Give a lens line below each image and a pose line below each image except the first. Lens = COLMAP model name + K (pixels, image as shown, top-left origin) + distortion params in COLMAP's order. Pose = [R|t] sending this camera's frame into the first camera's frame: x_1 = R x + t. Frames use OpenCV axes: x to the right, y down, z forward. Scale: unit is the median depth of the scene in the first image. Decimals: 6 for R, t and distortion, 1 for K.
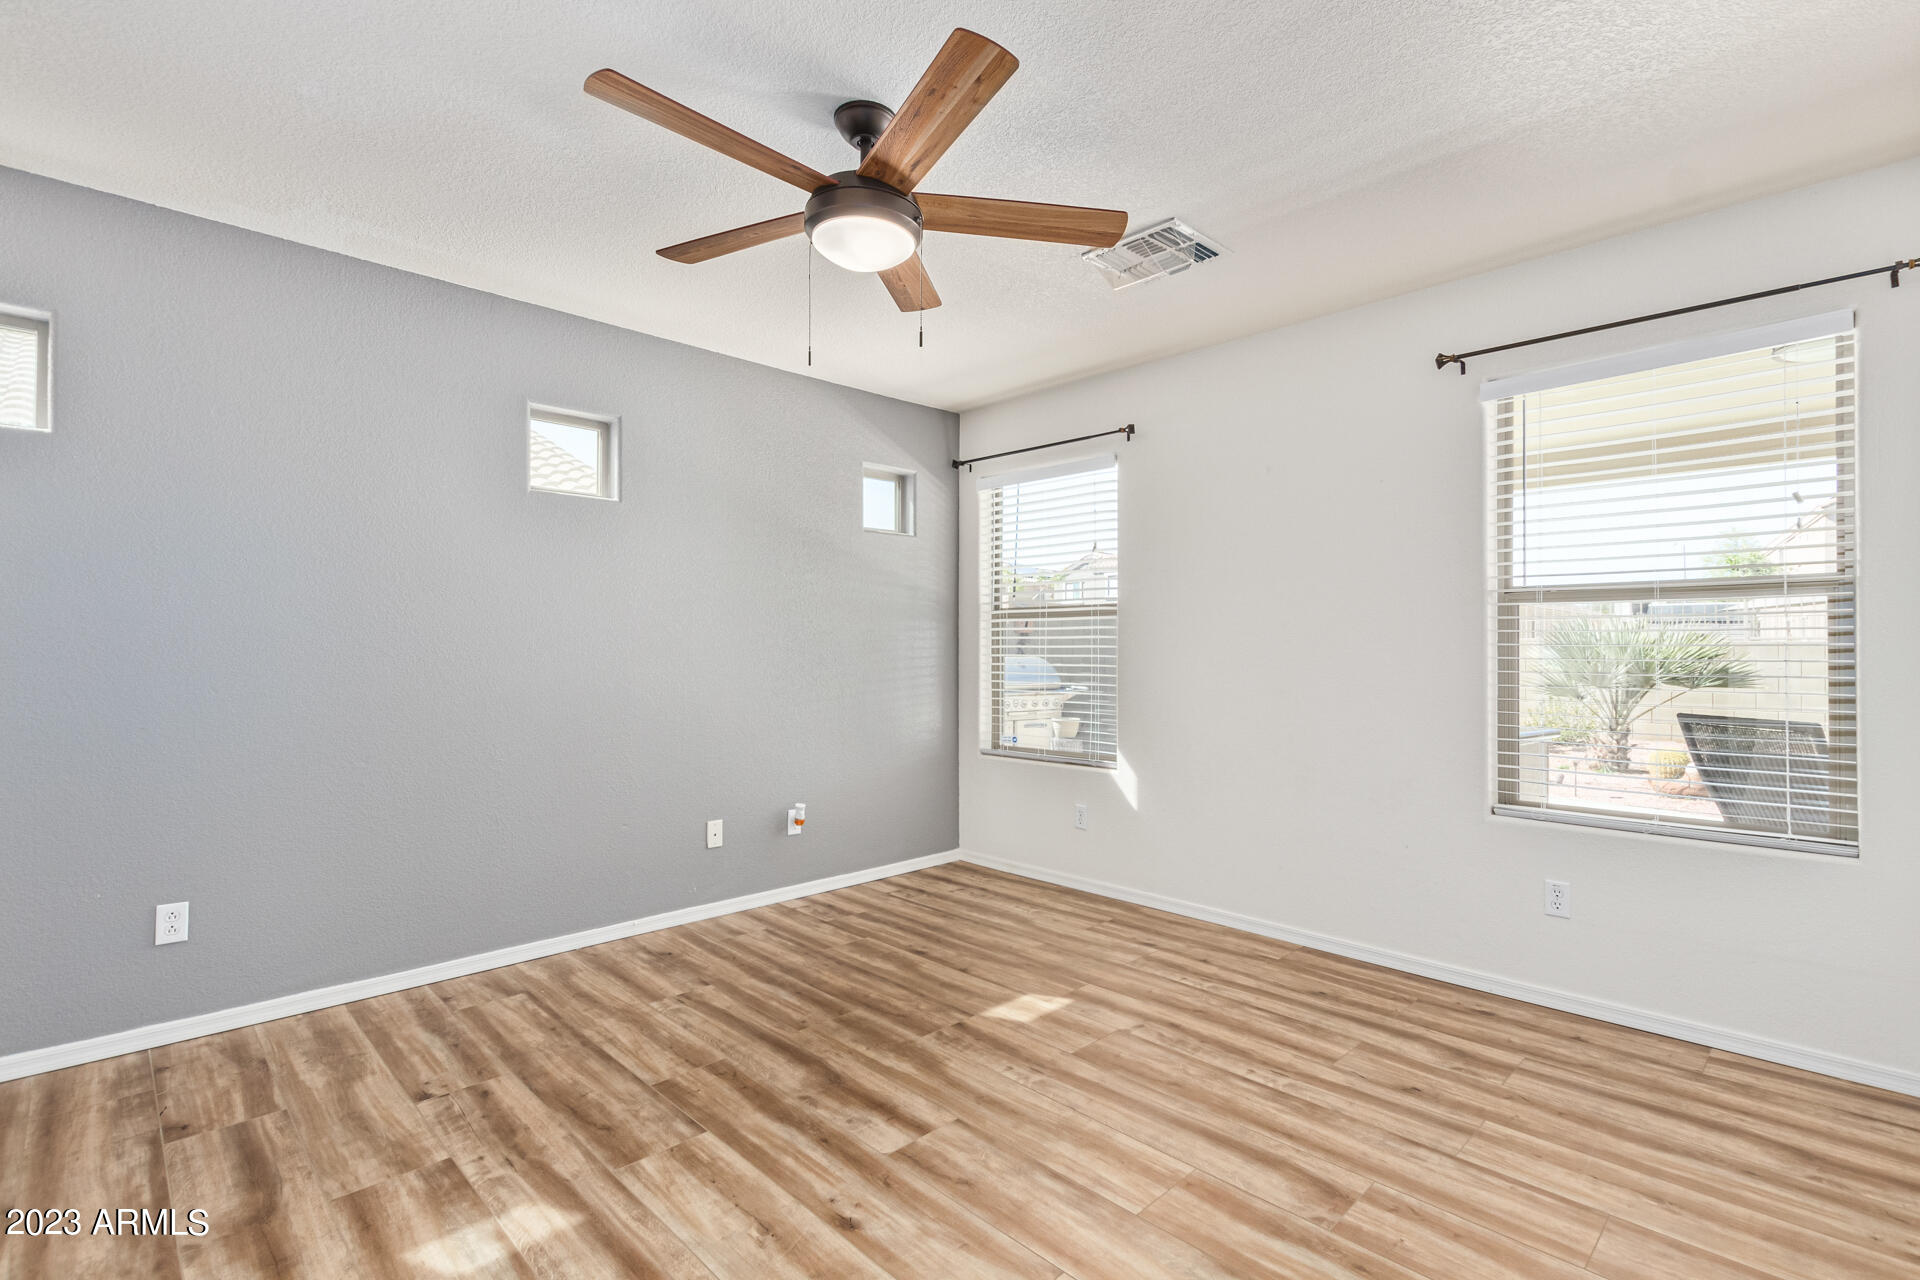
lens RADIAL K [[894.5, 0, 977.2], [0, 894.5, 642.2], [0, 0, 1]] dist [0.005661, -0.003368]
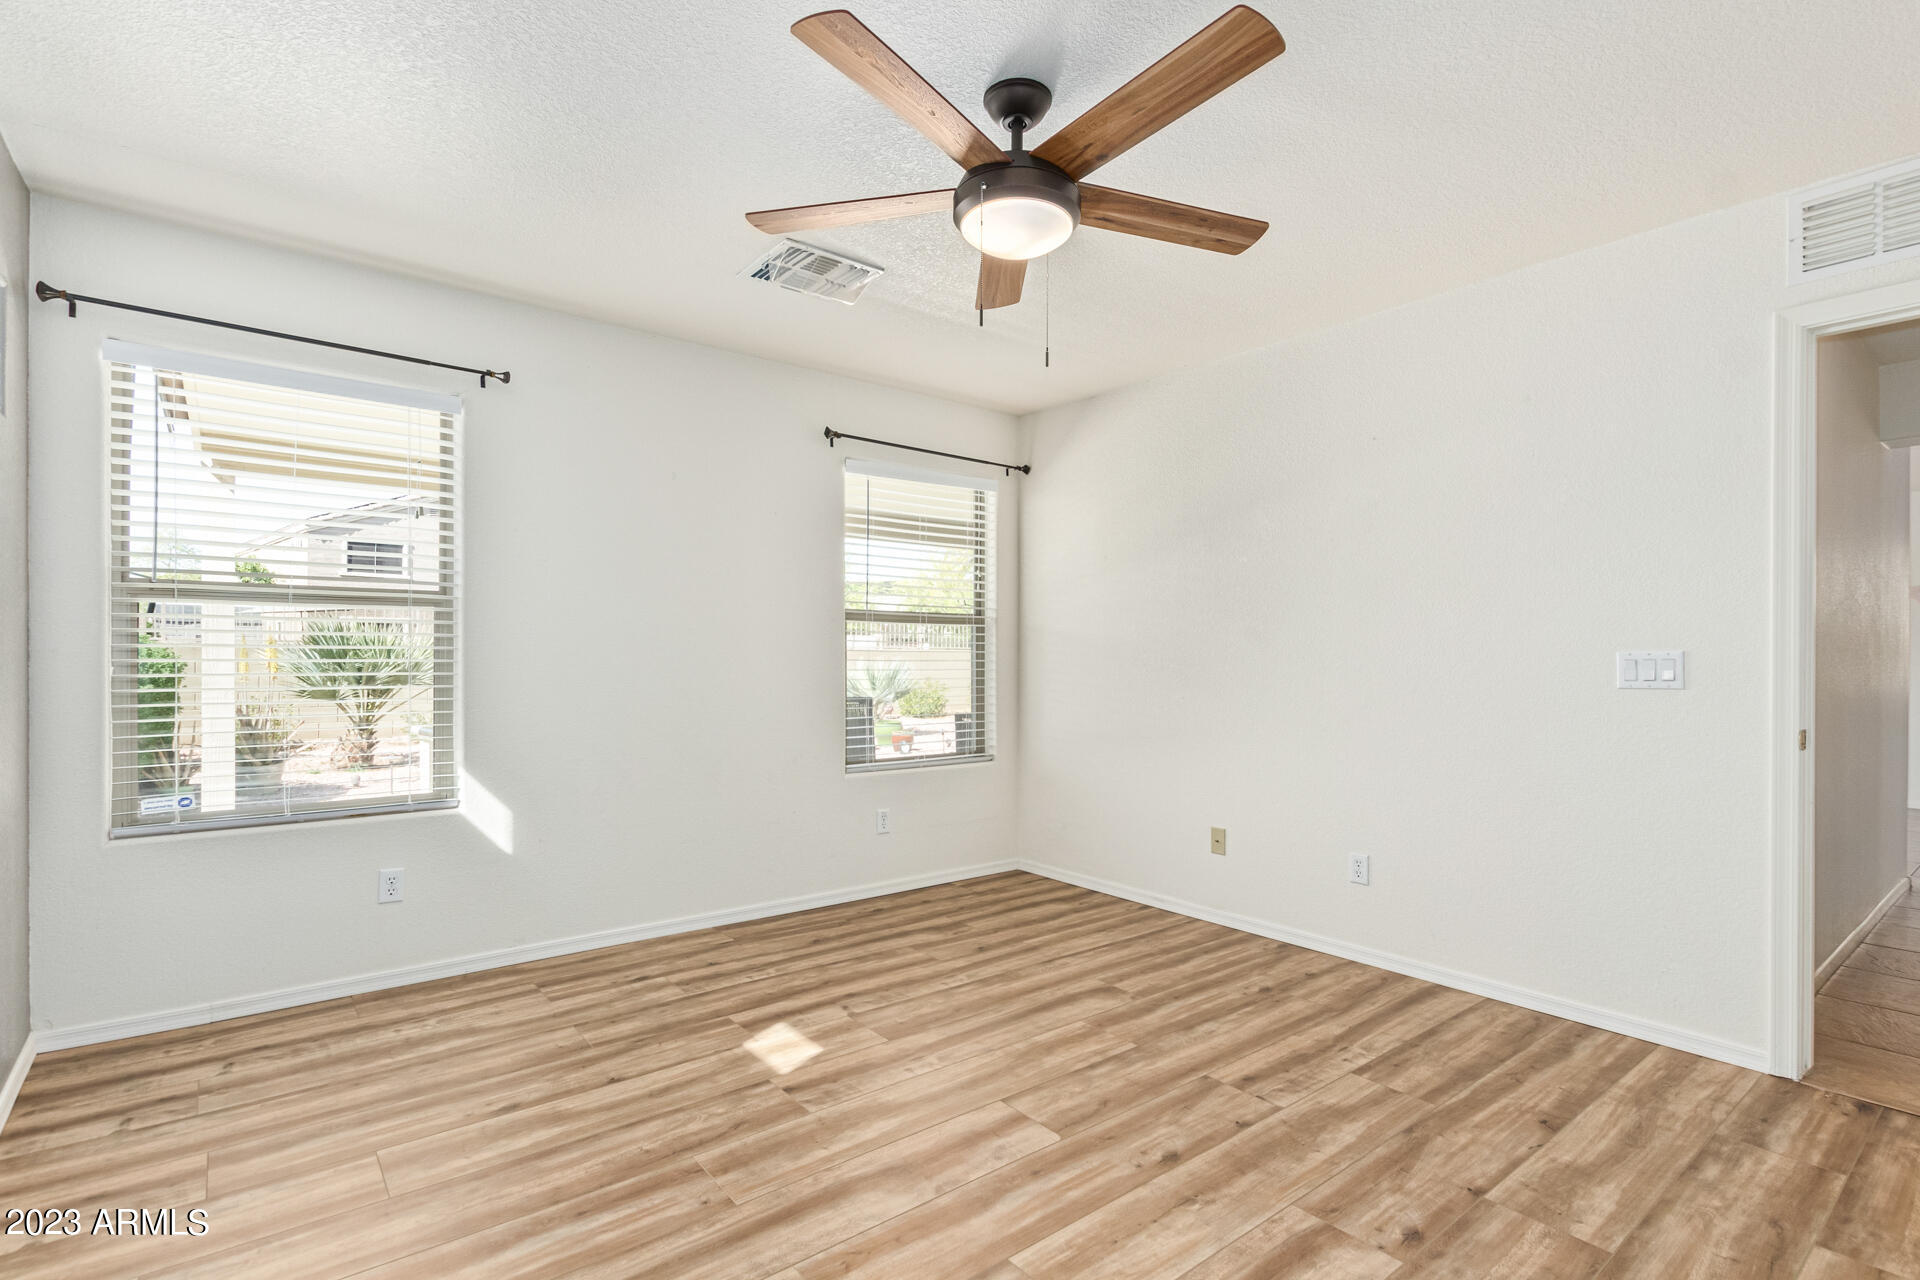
lens RADIAL K [[894.5, 0, 951.0], [0, 894.5, 656.2], [0, 0, 1]] dist [0.005661, -0.003368]
pose [[0.119058, -0.002061, 0.992885, -0.943805], [-0.013781, 0.999898, 0.003728, 0.005394], [-0.992792, -0.014127, 0.119017, 0.826856]]
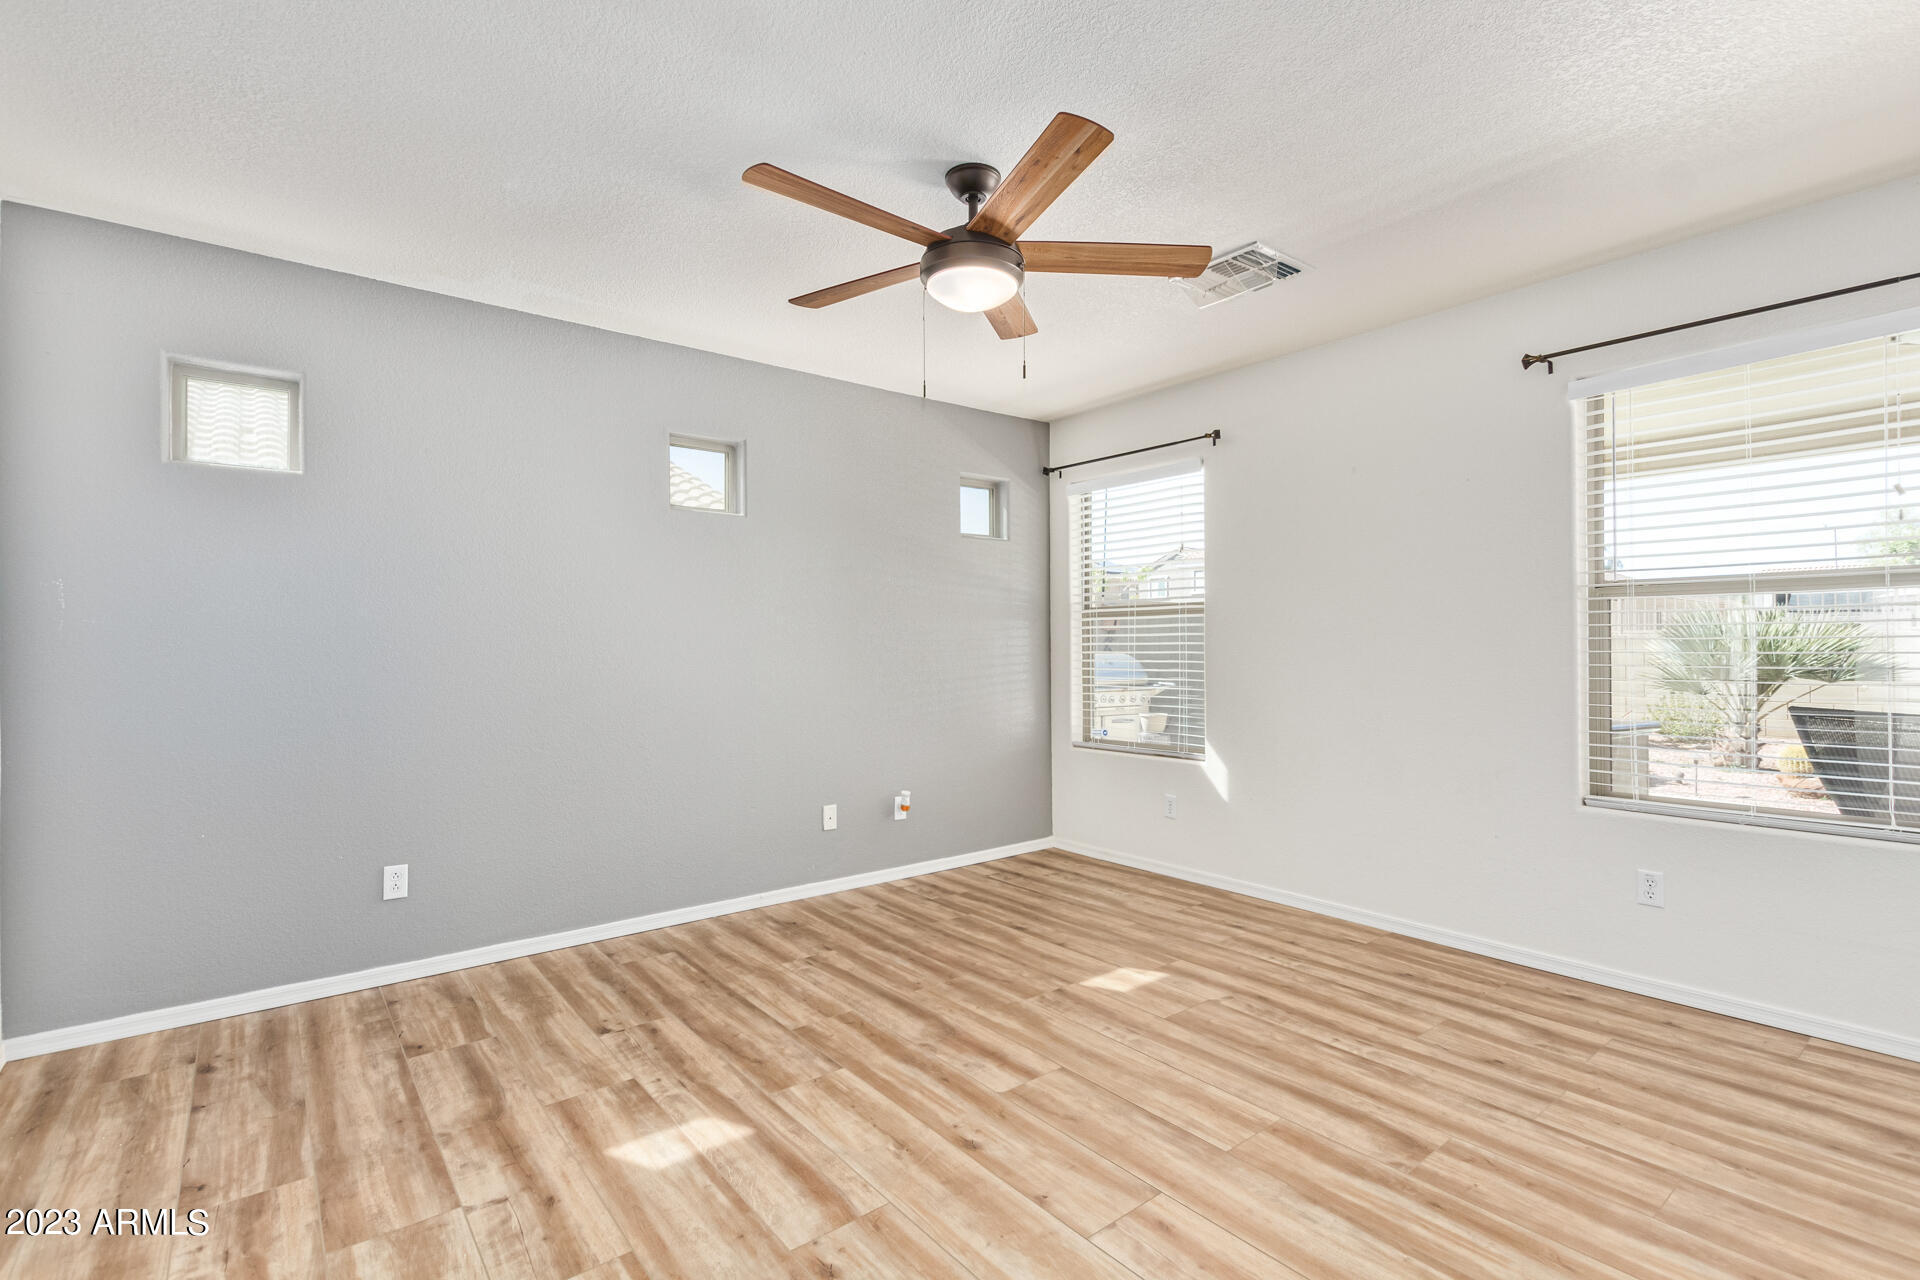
lens RADIAL K [[894.5, 0, 962.3], [0, 894.5, 644.1], [0, 0, 1]] dist [0.005661, -0.003368]
pose [[0.994031, -0.008077, -0.108799, -0.017172], [0.008665, 0.999950, 0.004933, -0.002358], [0.108754, -0.005846, 0.994052, -0.106101]]
